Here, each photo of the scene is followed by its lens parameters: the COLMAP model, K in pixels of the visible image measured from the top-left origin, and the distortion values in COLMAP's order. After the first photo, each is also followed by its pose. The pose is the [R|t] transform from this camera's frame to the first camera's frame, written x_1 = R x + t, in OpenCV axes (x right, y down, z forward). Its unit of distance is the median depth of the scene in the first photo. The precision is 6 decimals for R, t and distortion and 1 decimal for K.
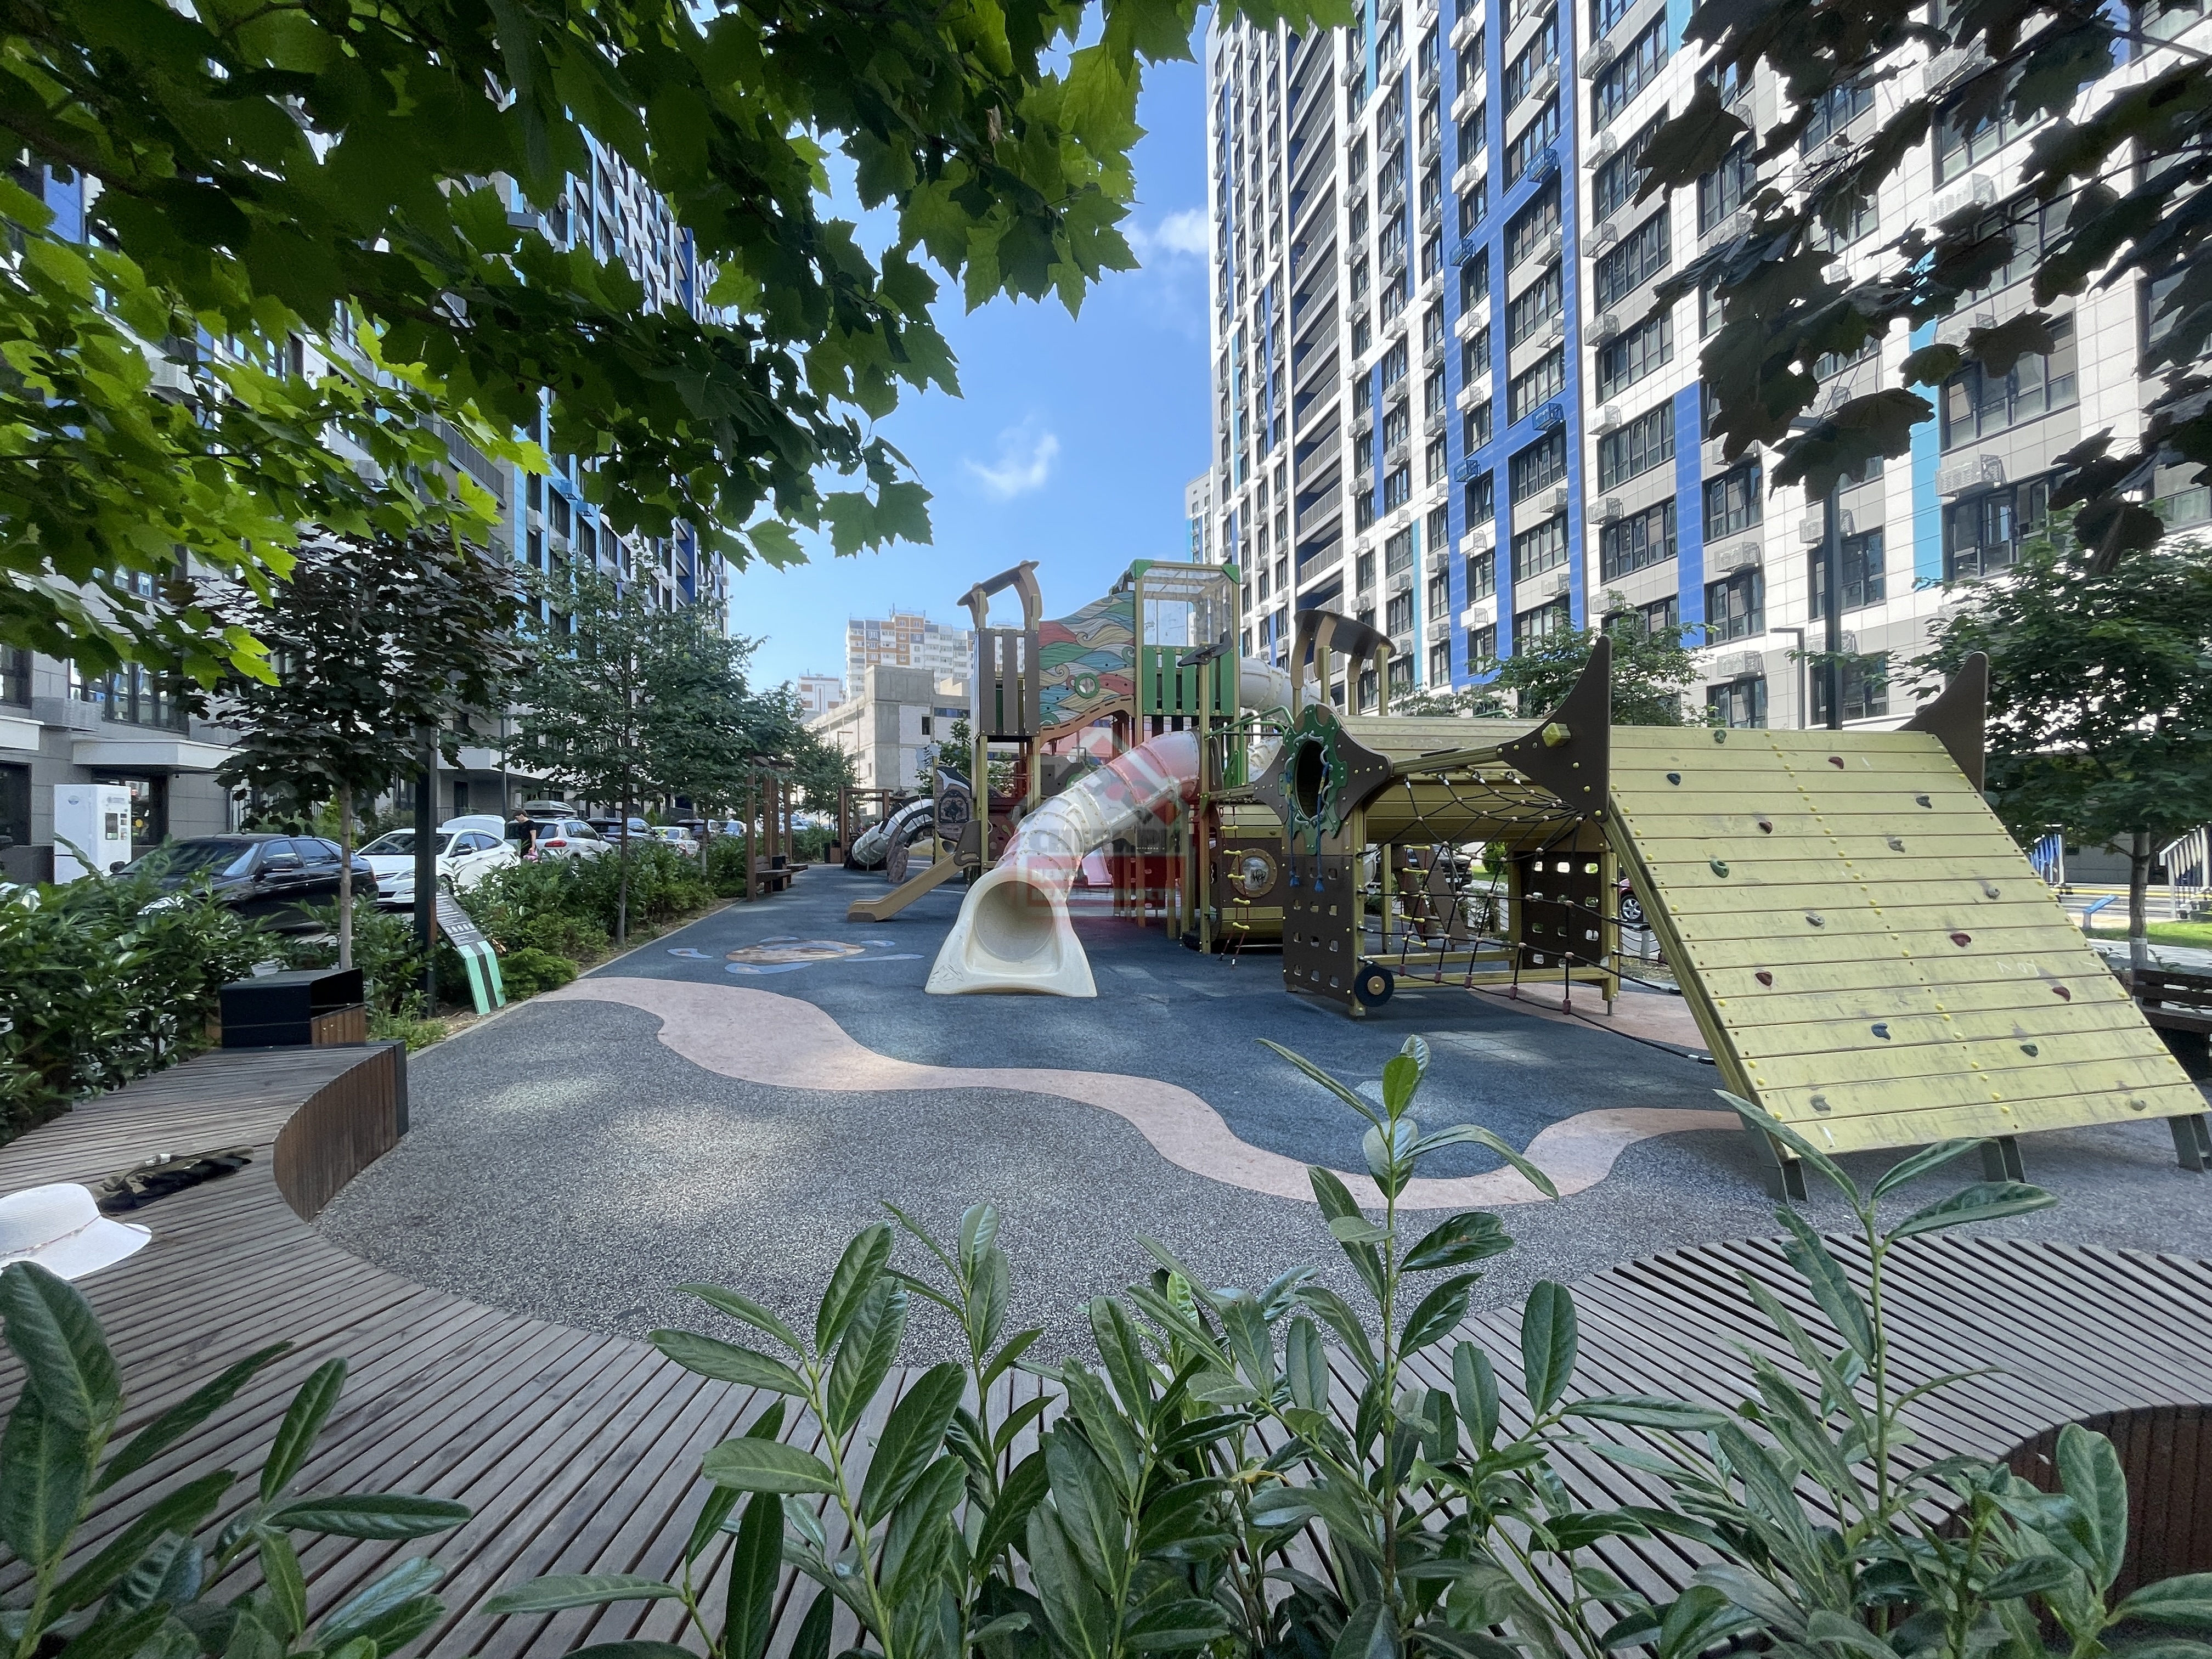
lens RADIAL K [[899.8, 0, 1098.9], [0, 899.8, 839.8], [0, 0, 1]] dist [0.000919, 0.000562]
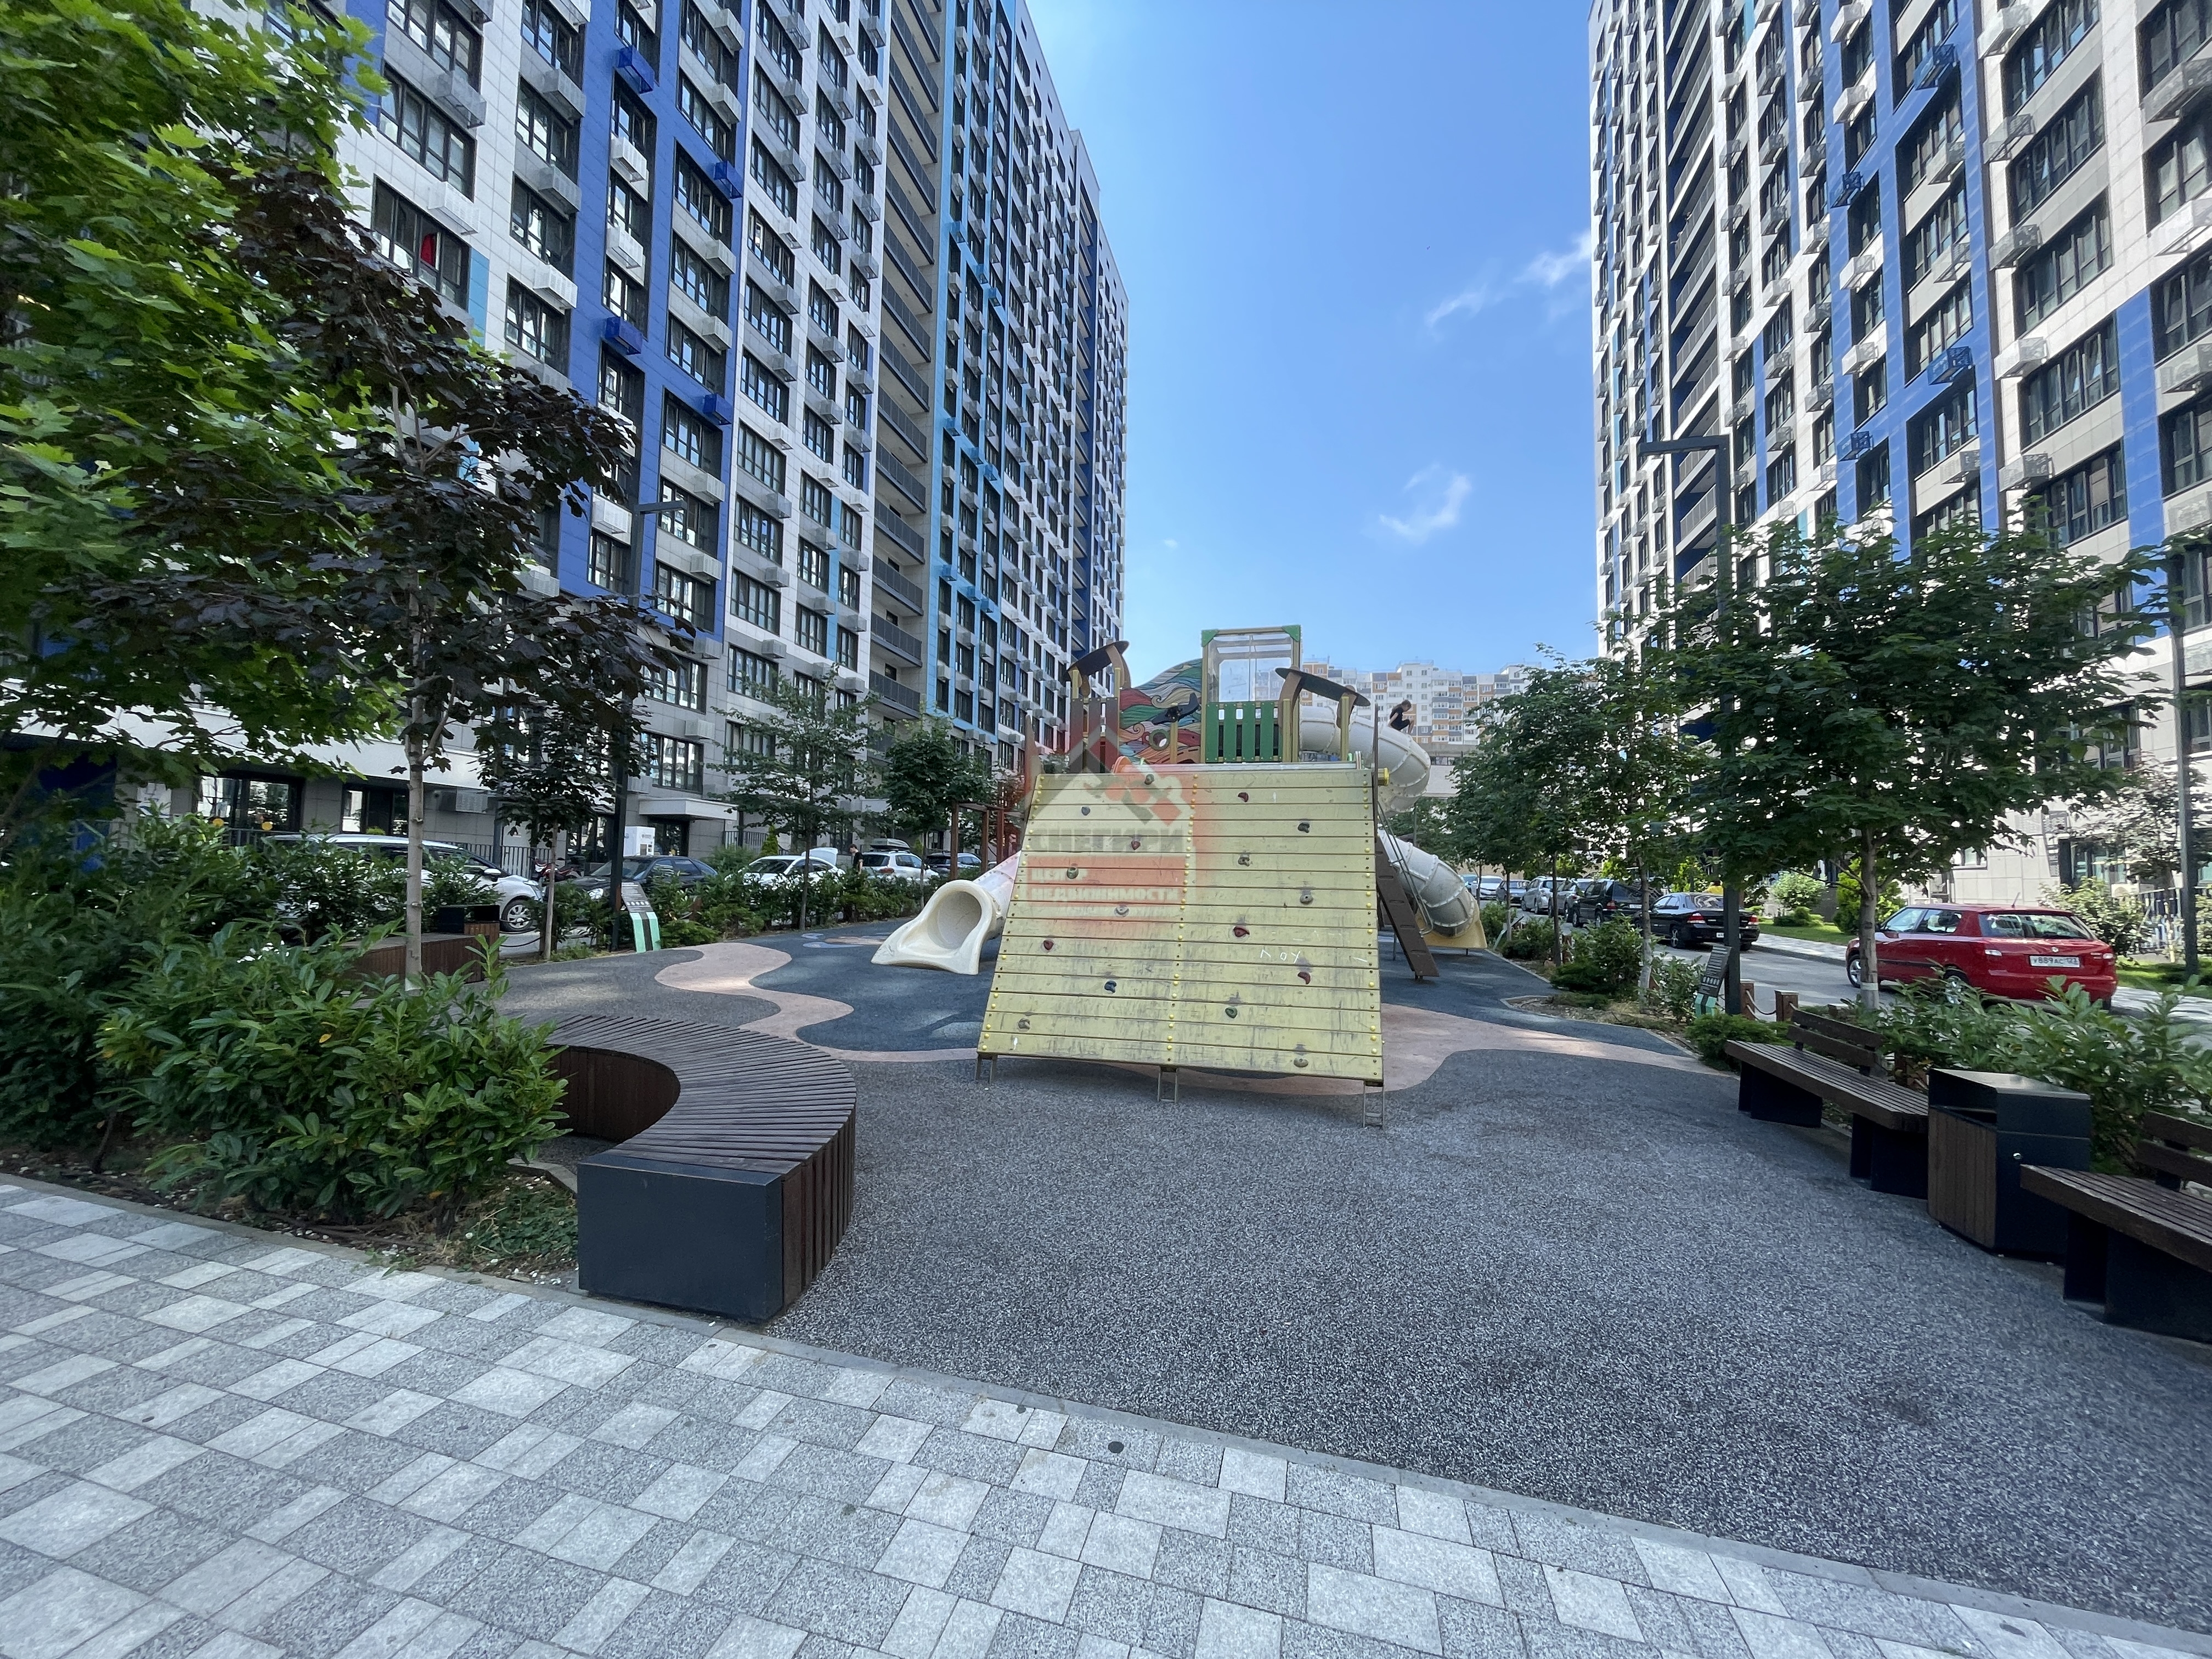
lens RADIAL K [[901.3, 0, 1106.0], [0, 901.3, 829.5], [0, 0, 1]] dist [0.033774, -0.010009]
pose [[0.895917, -0.000265, -0.444220, 0.169018], [-0.027393, 0.998064, -0.055841, 0.005585], [0.443375, 0.062197, 0.894176, -0.032937]]
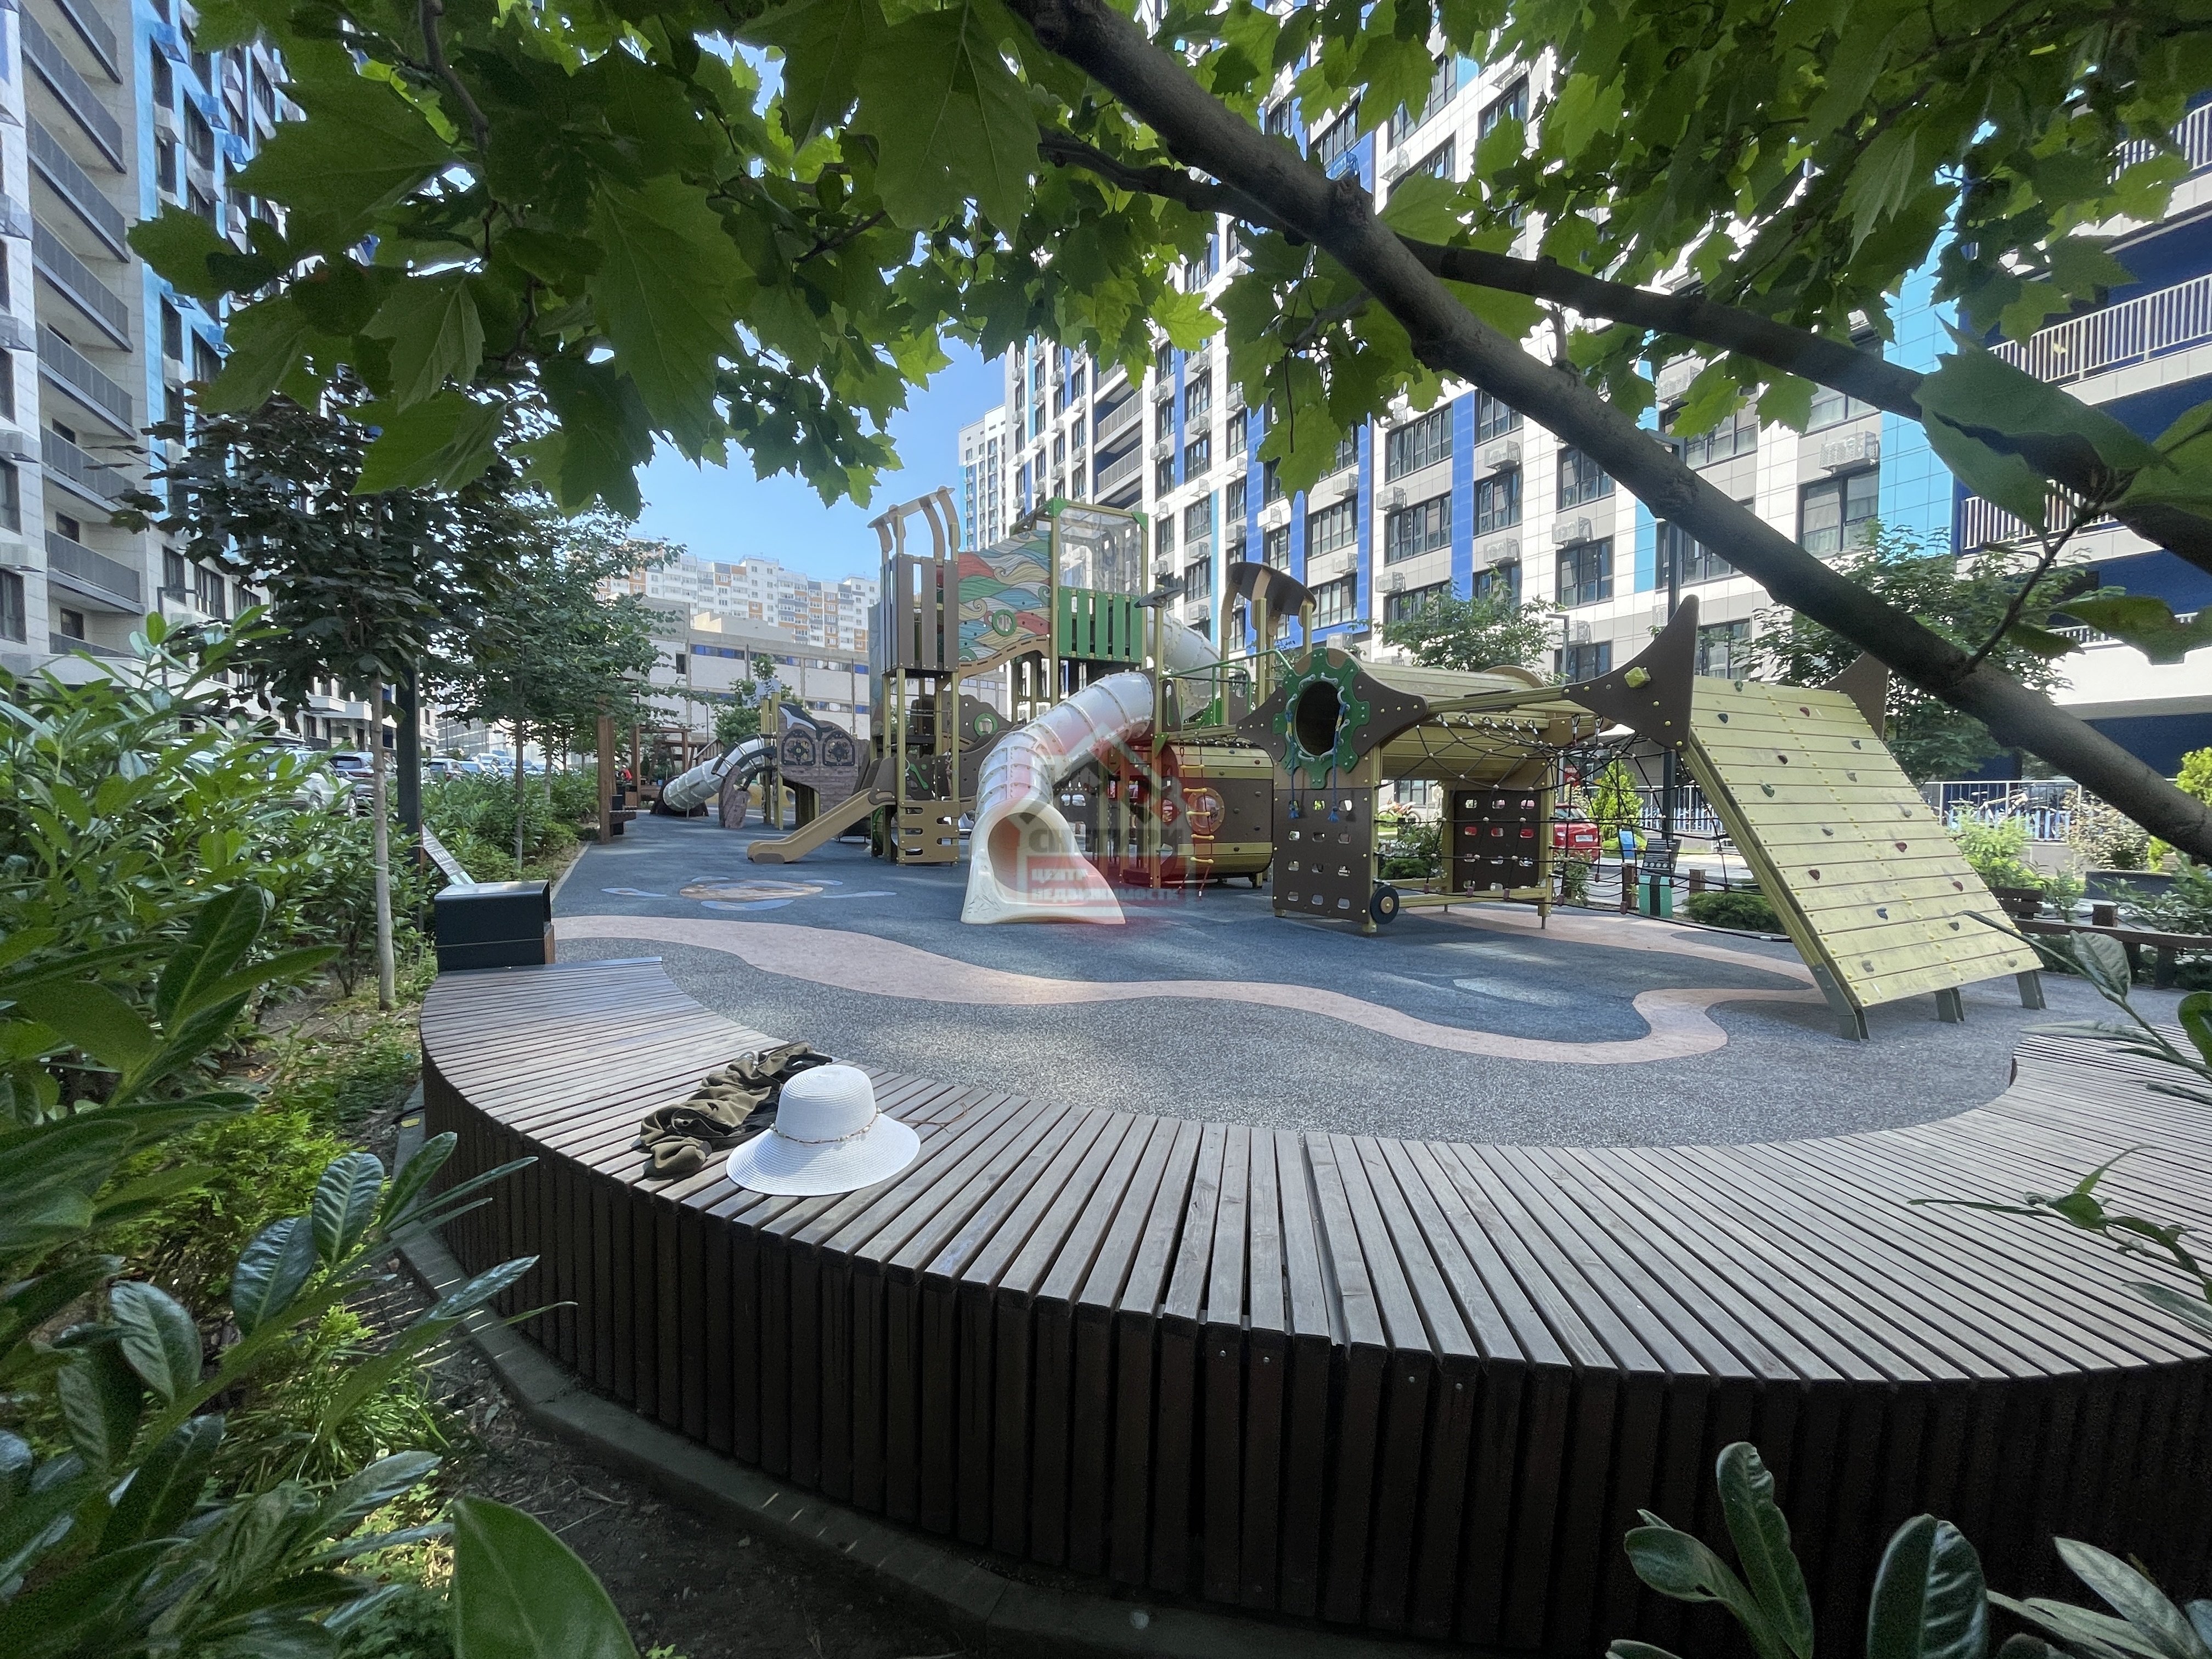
lens RADIAL K [[899.8, 0, 1098.9], [0, 899.8, 839.8], [0, 0, 1]] dist [0.000919, 0.000562]
pose [[0.963744, 0.001235, 0.266827, -0.065805], [-0.013940, 0.998857, 0.045727, 0.007025], [-0.266465, -0.047788, 0.962659, 0.005564]]
